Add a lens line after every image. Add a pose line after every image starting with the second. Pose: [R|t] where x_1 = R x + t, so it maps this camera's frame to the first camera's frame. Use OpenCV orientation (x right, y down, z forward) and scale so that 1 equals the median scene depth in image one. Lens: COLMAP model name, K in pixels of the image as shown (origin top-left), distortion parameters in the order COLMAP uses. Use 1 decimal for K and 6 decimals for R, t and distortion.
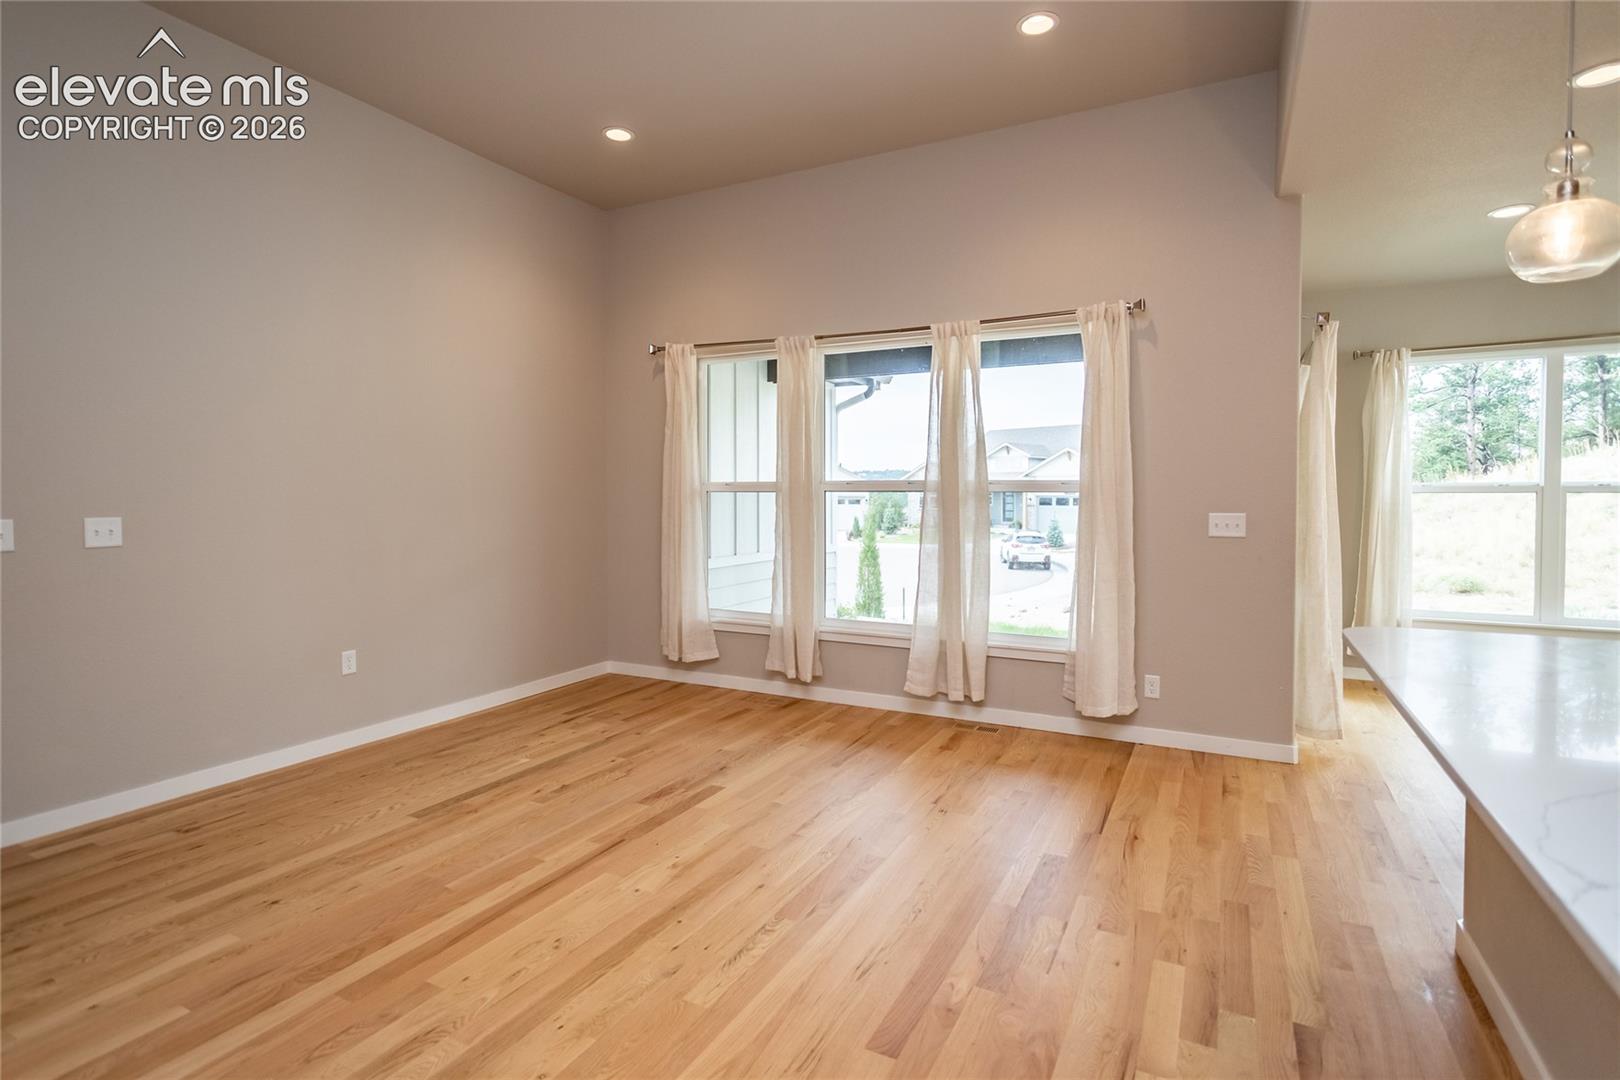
lens RADIAL K [[793.1, 0, 791.8], [0, 793.1, 513.8], [0, 0, 1]] dist [0.002725, 0.001482]
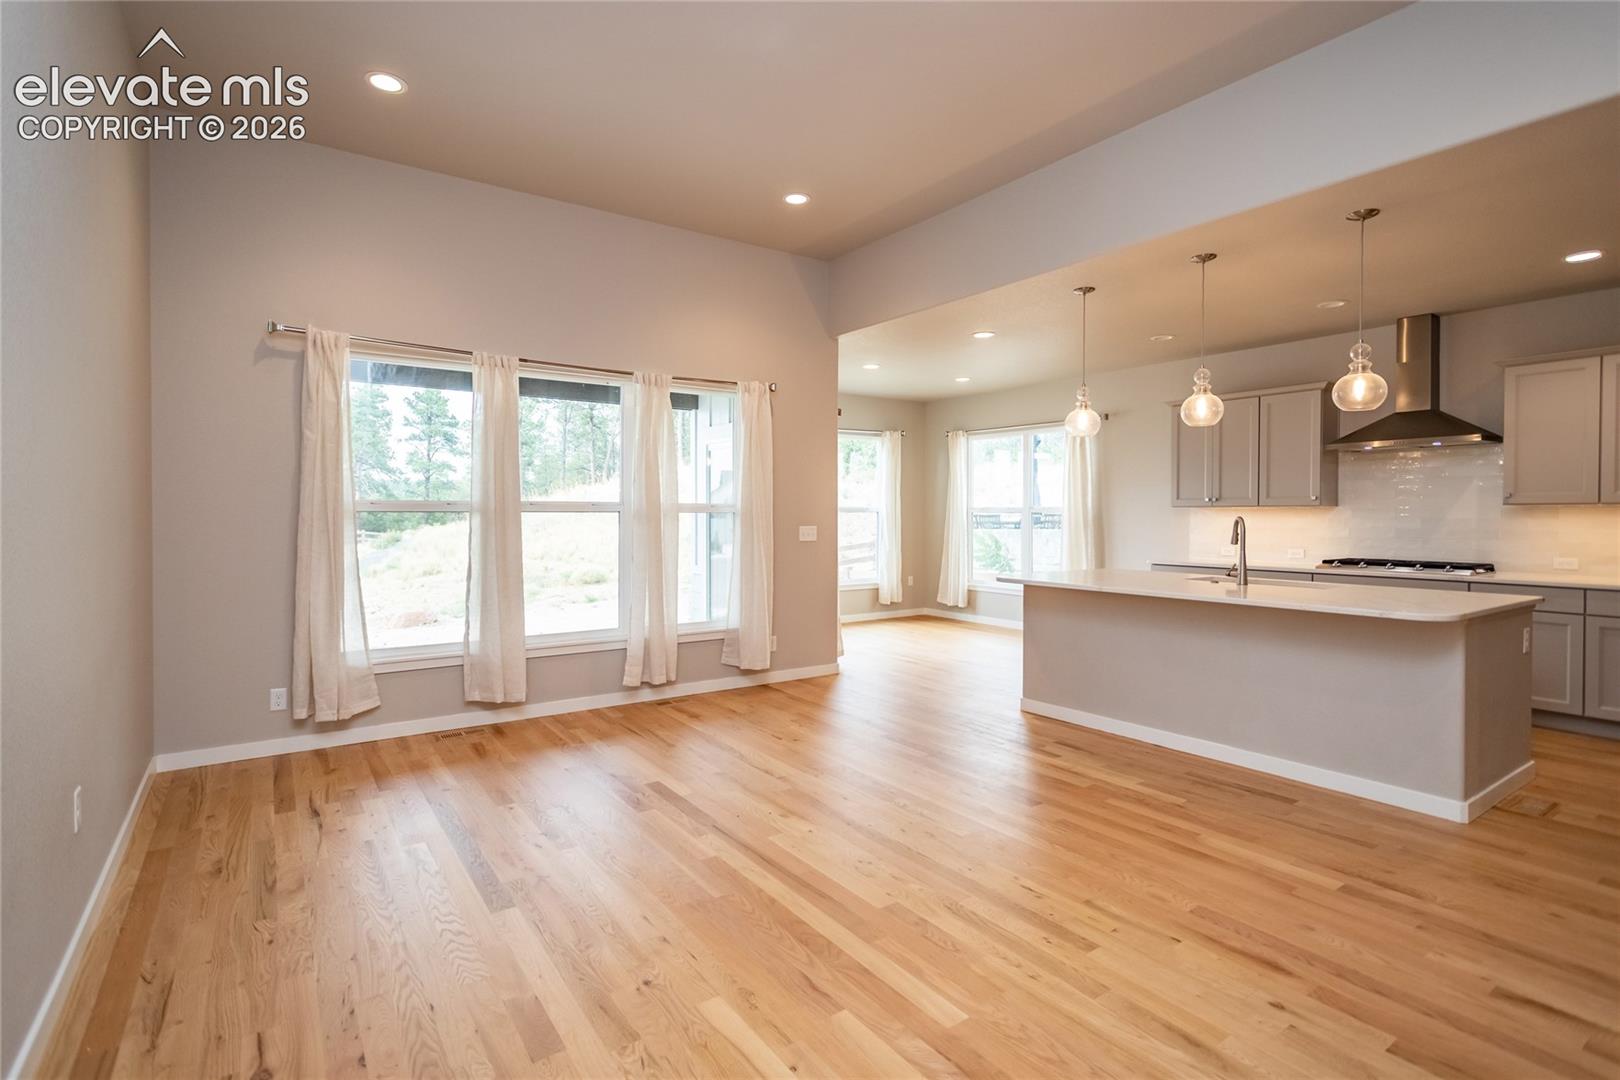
lens RADIAL K [[793.1, 0, 791.8], [0, 793.1, 513.8], [0, 0, 1]] dist [0.002725, 0.001482]
pose [[0.462395, 0.001558, 0.886673, -1.000520], [0.017896, 0.999778, -0.011090, -0.009673], [-0.886493, 0.020996, 0.462265, 0.330104]]
